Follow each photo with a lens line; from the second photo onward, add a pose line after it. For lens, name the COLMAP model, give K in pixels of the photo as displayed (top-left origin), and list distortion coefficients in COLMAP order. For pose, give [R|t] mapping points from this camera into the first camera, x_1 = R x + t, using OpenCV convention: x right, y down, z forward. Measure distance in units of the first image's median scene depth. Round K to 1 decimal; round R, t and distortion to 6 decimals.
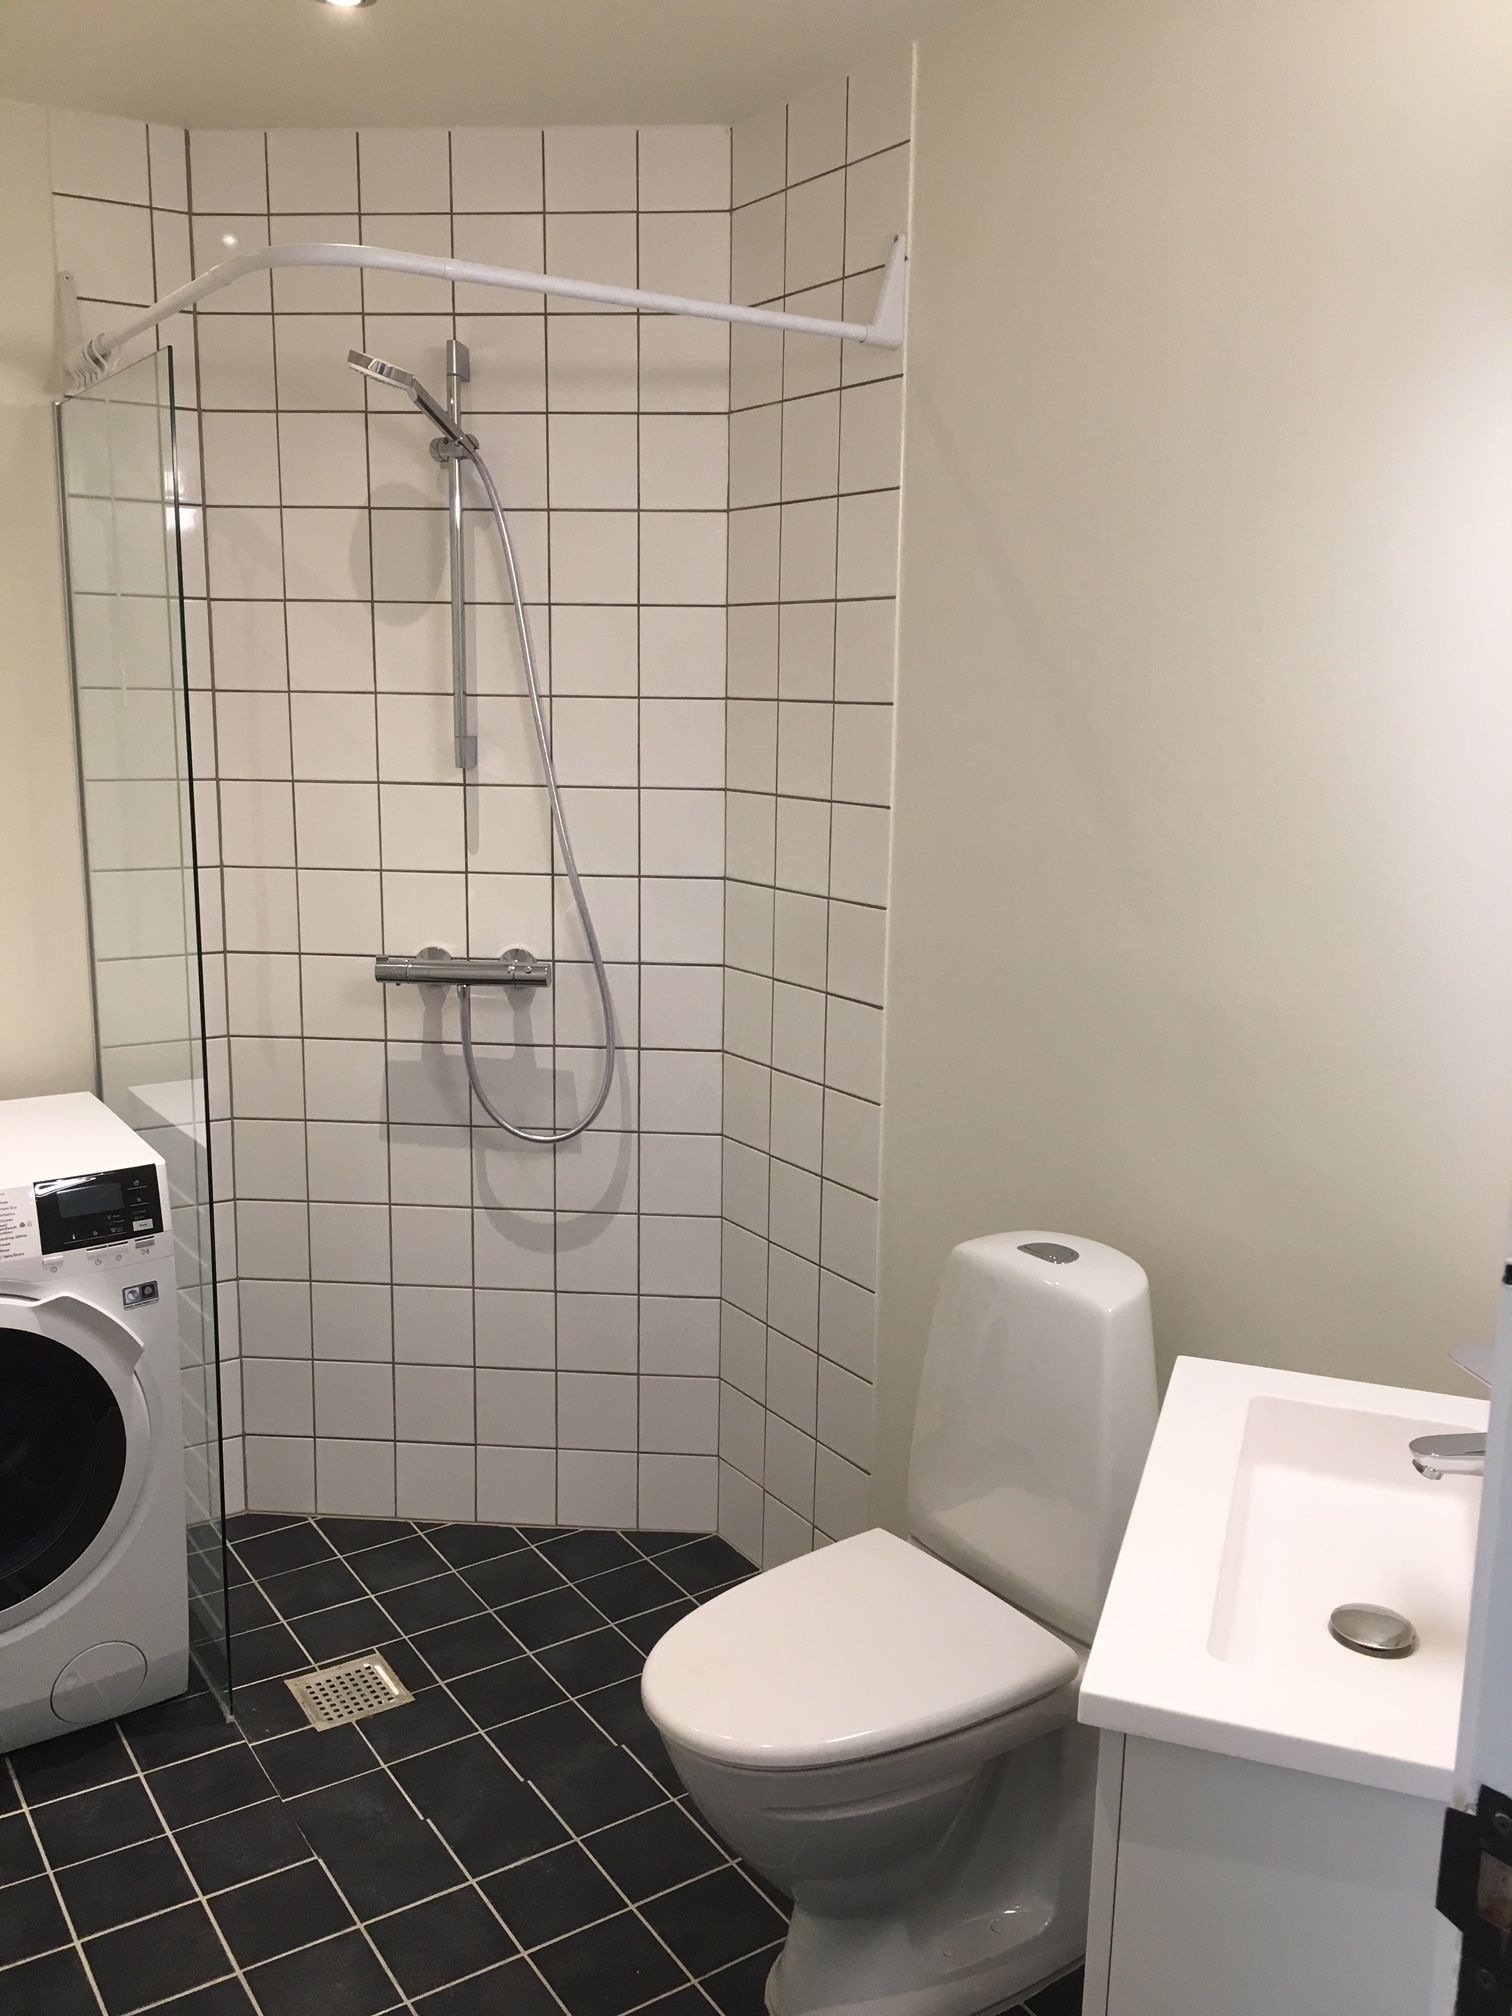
lens RADIAL K [[1734.2, 0, 755.1], [0, 1734.2, 1007.9], [0, 0, 1]] dist [0.068329, -0.081015]
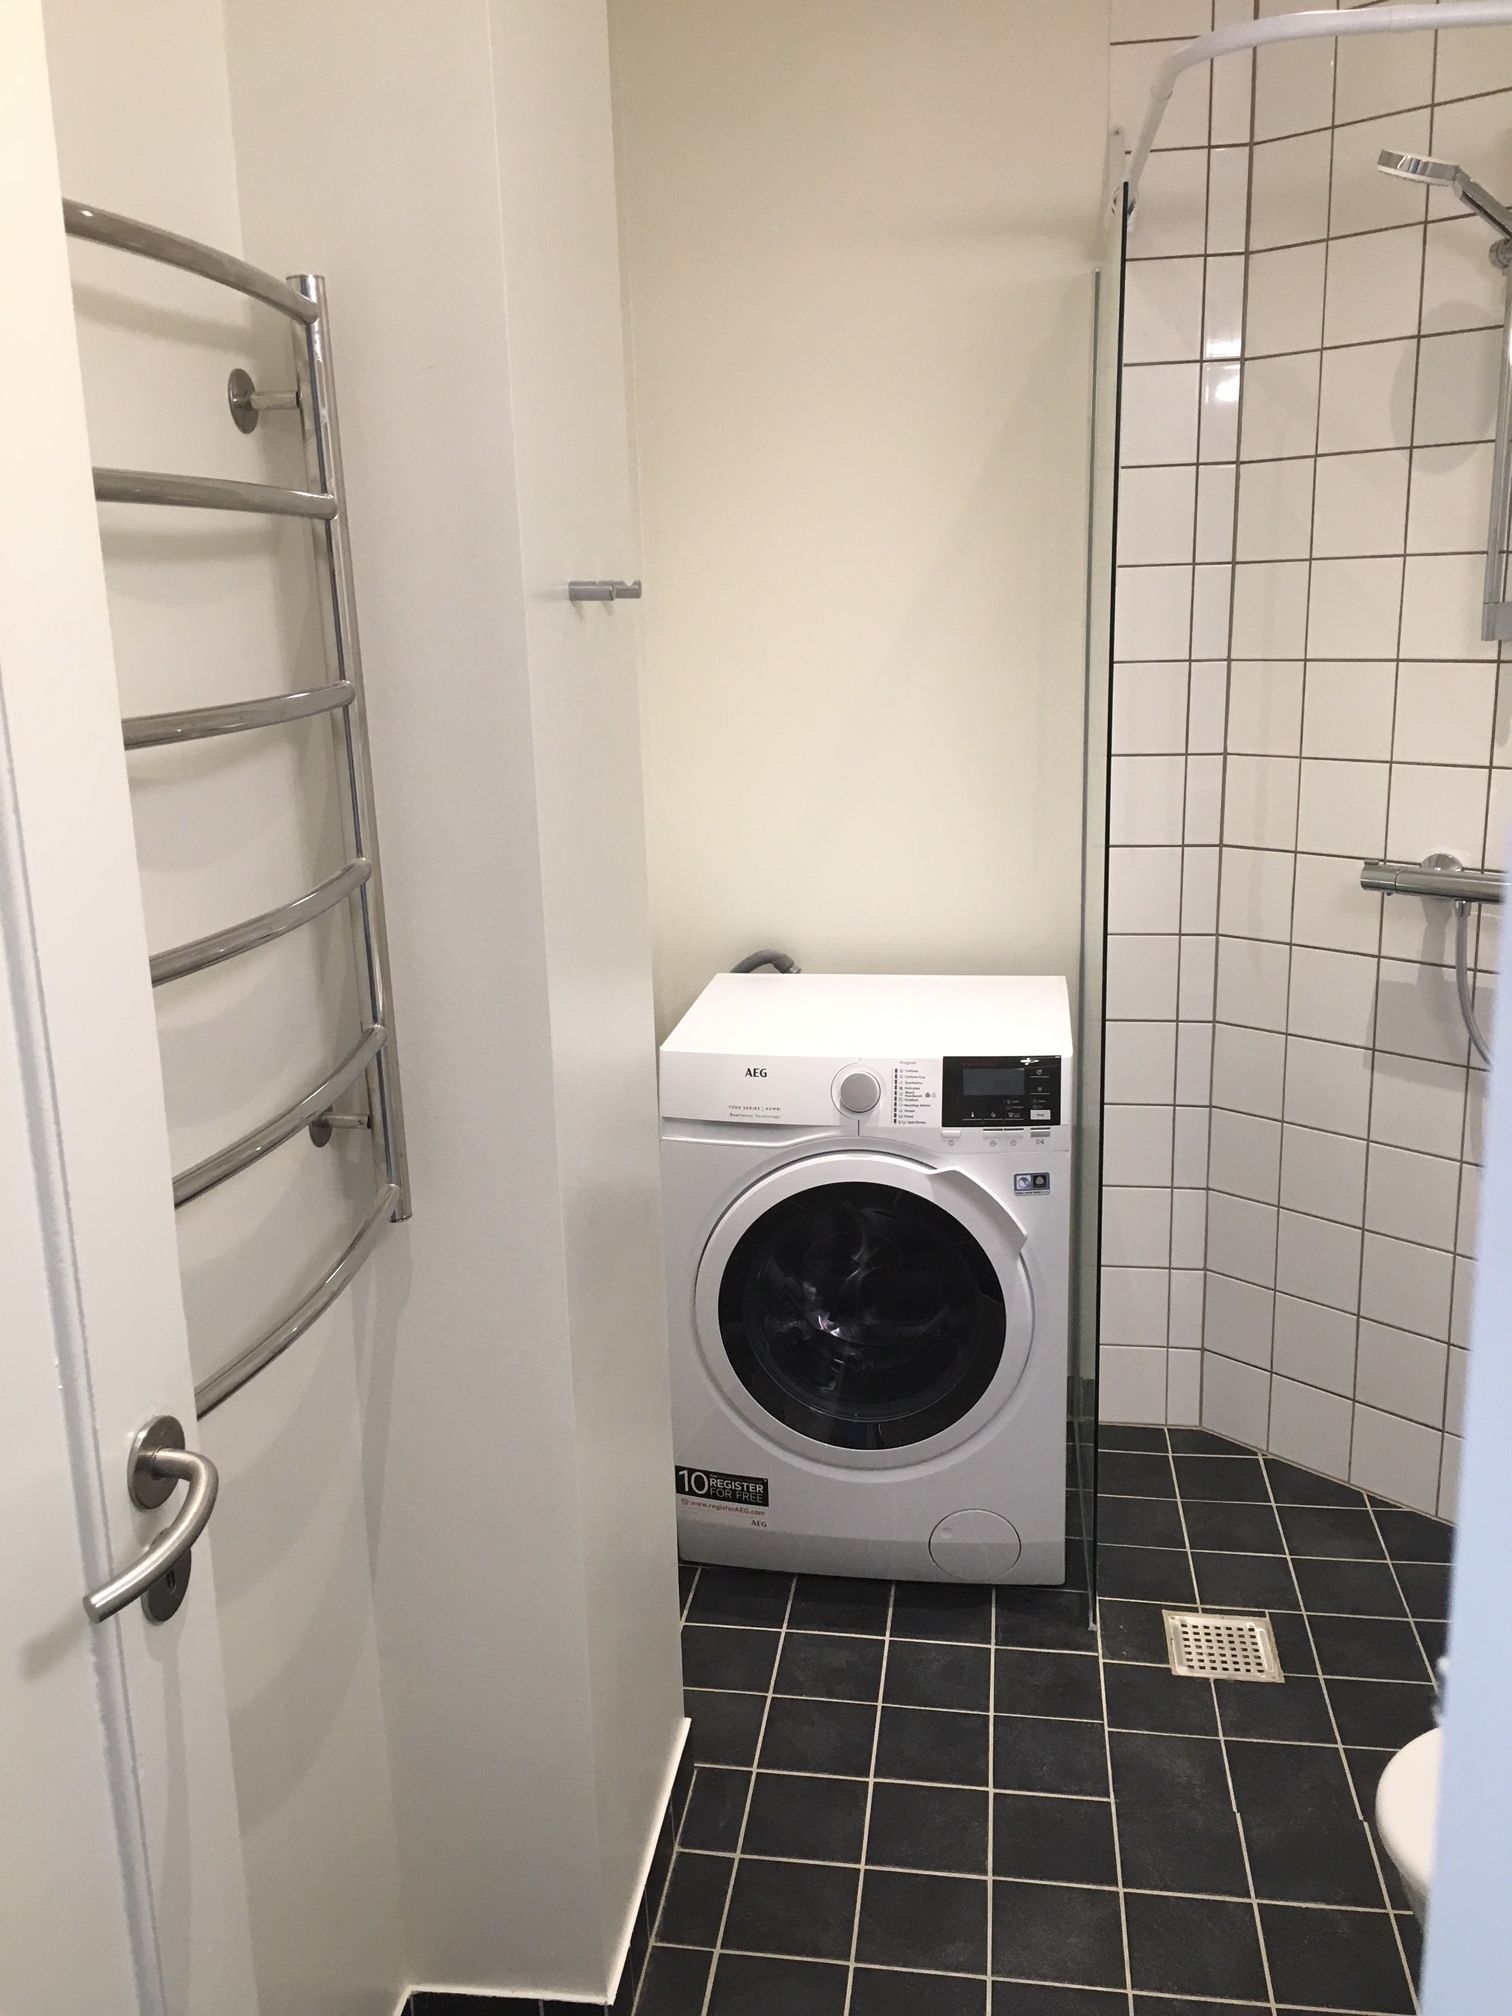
lens RADIAL K [[1734.2, 0, 751.7], [0, 1734.2, 1003.9], [0, 0, 1]] dist [0.068329, -0.081015]
pose [[0.745521, 0.123732, -0.654896, 0.147594], [-0.084140, 0.992227, 0.091682, -0.013149], [0.661149, -0.013248, 0.750137, 0.137852]]
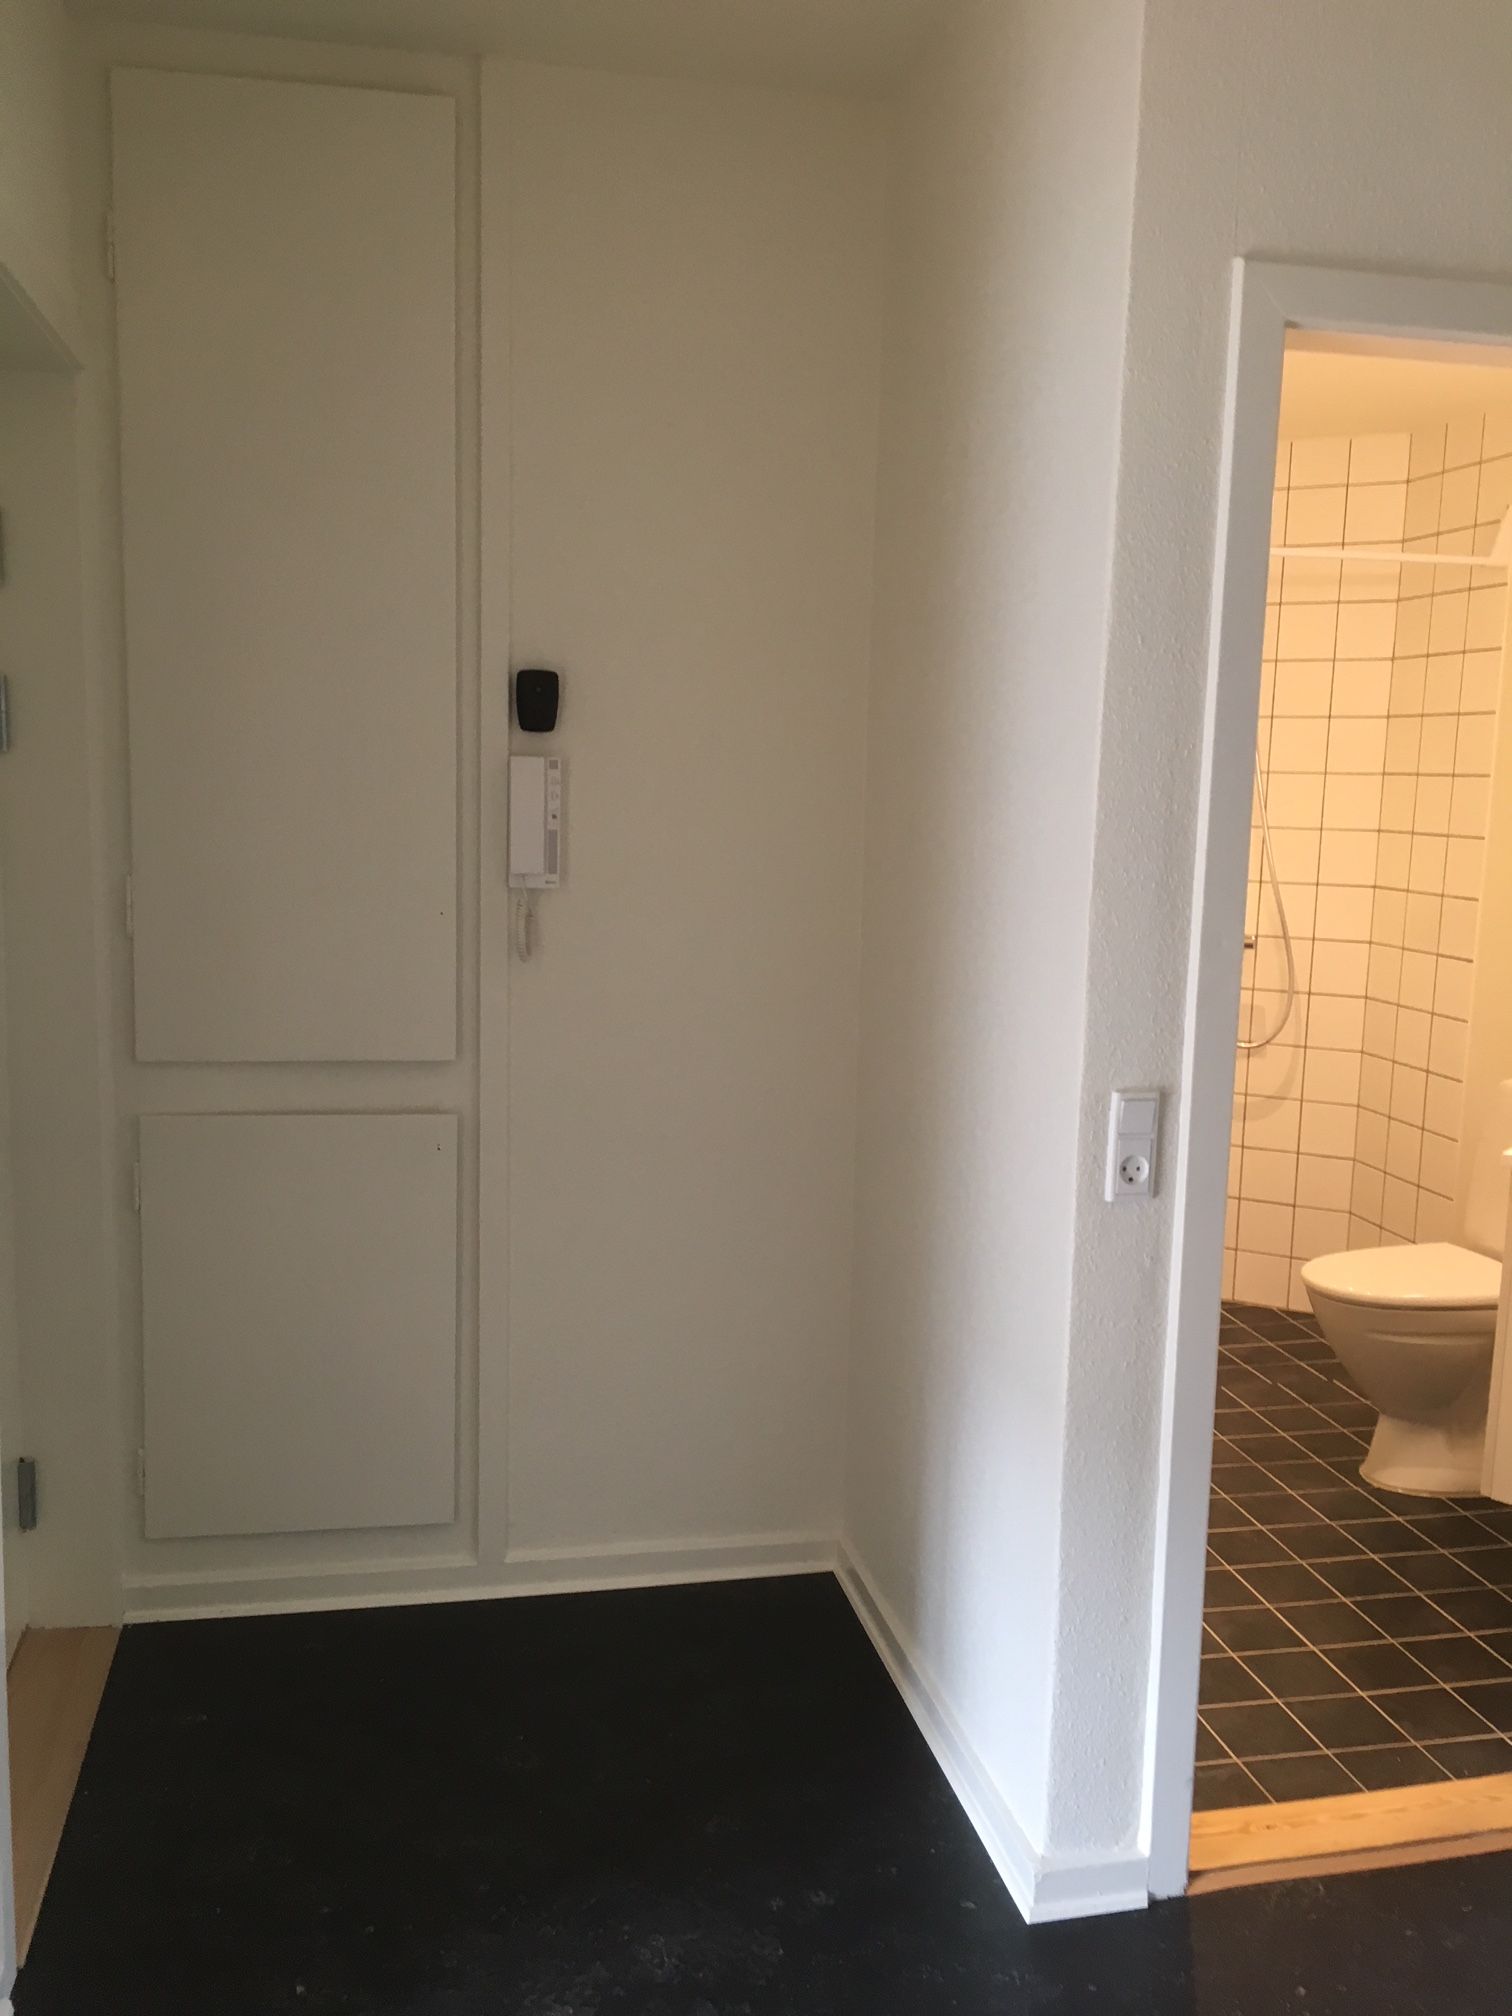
lens RADIAL K [[1734.2, 0, 772.4], [0, 1734.2, 1018.3], [0, 0, 1]] dist [0.068329, -0.081015]
pose [[0.939474, 0.060464, -0.337243, 0.012057], [-0.078921, 0.996026, -0.041278, 0.164032], [0.333407, 0.065395, 0.940512, -0.719581]]
